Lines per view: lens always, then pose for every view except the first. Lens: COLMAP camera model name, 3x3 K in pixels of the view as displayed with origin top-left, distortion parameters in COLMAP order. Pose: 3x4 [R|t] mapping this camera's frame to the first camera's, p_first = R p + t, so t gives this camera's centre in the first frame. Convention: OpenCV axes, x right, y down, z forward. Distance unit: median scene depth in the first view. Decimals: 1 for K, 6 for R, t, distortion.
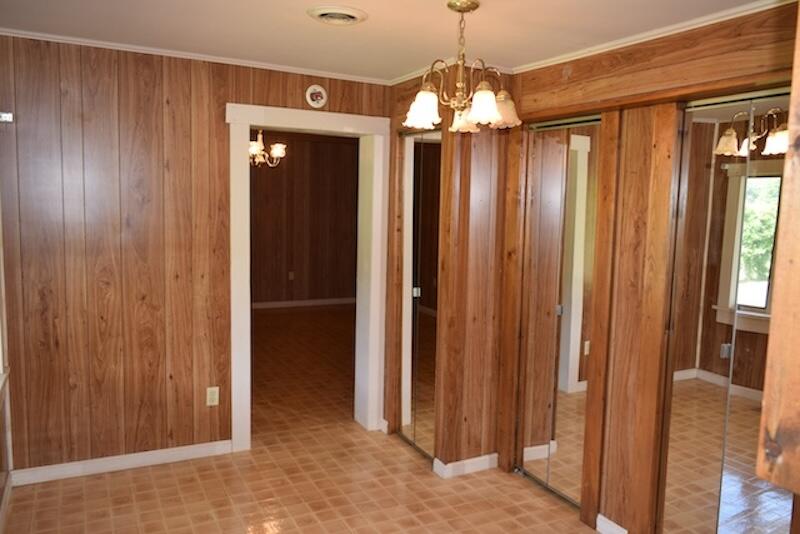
lens RADIAL K [[628.9, 0, 400.2], [0, 628.9, 271.1], [0, 0, 1]] dist [-0.019931, 0.009678]
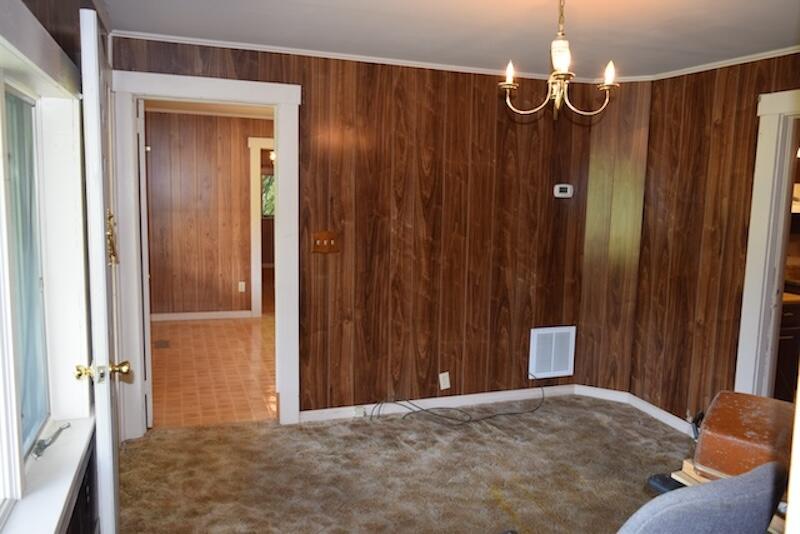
lens RADIAL K [[628.9, 0, 399.8], [0, 628.9, 263.4], [0, 0, 1]] dist [-0.019931, 0.009678]
pose [[0.989886, 0.015133, -0.141058, 0.486365], [-0.013992, 0.999861, 0.009081, 0.107330], [0.141176, -0.007016, 0.989960, -0.909982]]
